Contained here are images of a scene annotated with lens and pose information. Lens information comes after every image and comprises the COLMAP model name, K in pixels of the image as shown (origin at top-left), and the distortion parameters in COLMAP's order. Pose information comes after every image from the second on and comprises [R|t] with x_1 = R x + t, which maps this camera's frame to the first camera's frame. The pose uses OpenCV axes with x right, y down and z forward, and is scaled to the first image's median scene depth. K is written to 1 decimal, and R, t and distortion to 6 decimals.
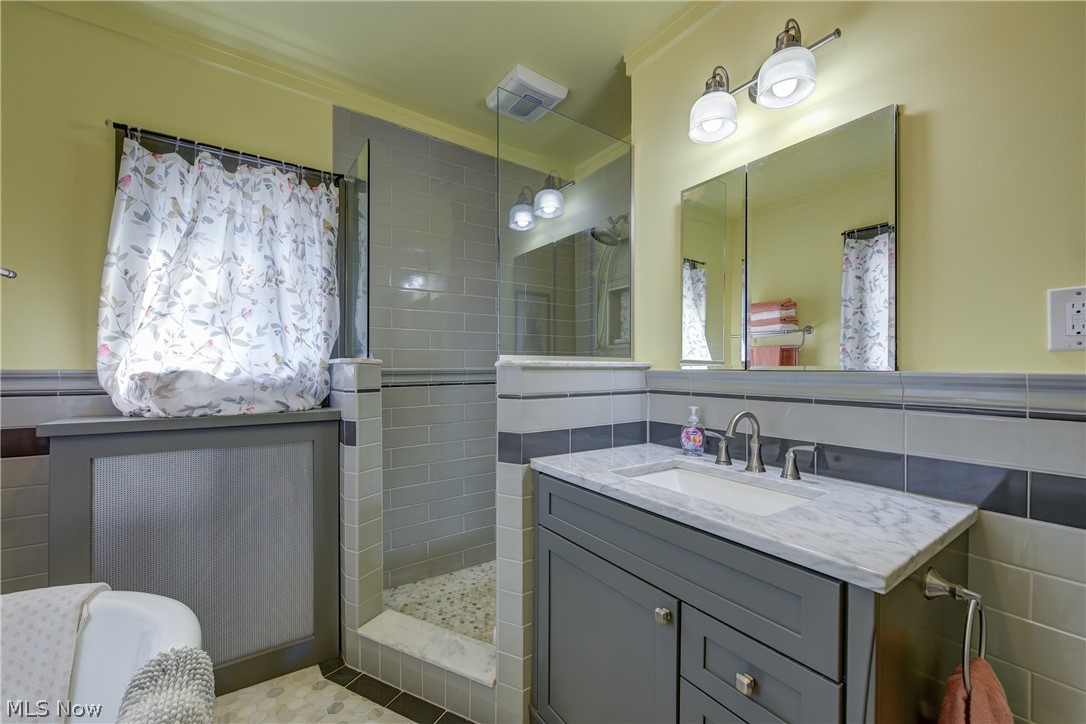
lens RADIAL K [[428.3, 0, 543.1], [0, 428.3, 366.3], [0, 0, 1]] dist [-0.011074, -0.000307]
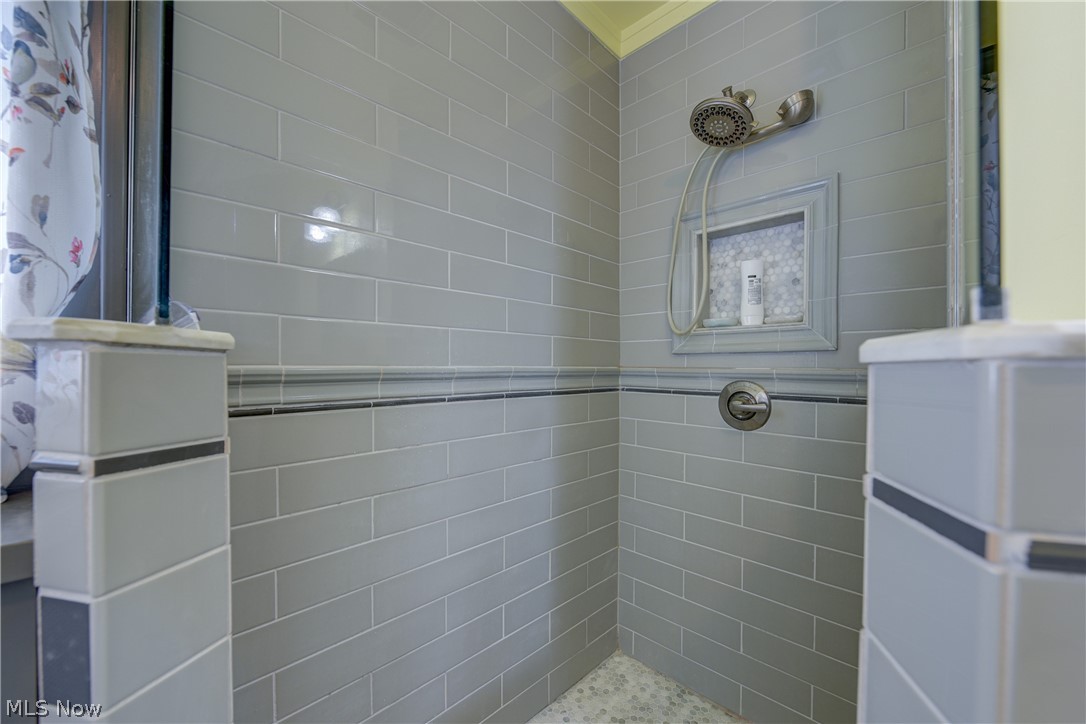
lens RADIAL K [[428.3, 0, 545.5], [0, 428.3, 366.9], [0, 0, 1]] dist [-0.011074, -0.000307]
pose [[0.978297, 0.005768, 0.207125, -0.224366], [-0.006195, 0.999980, 0.001413, 0.004393], [-0.207113, -0.002666, 0.978313, 0.655138]]
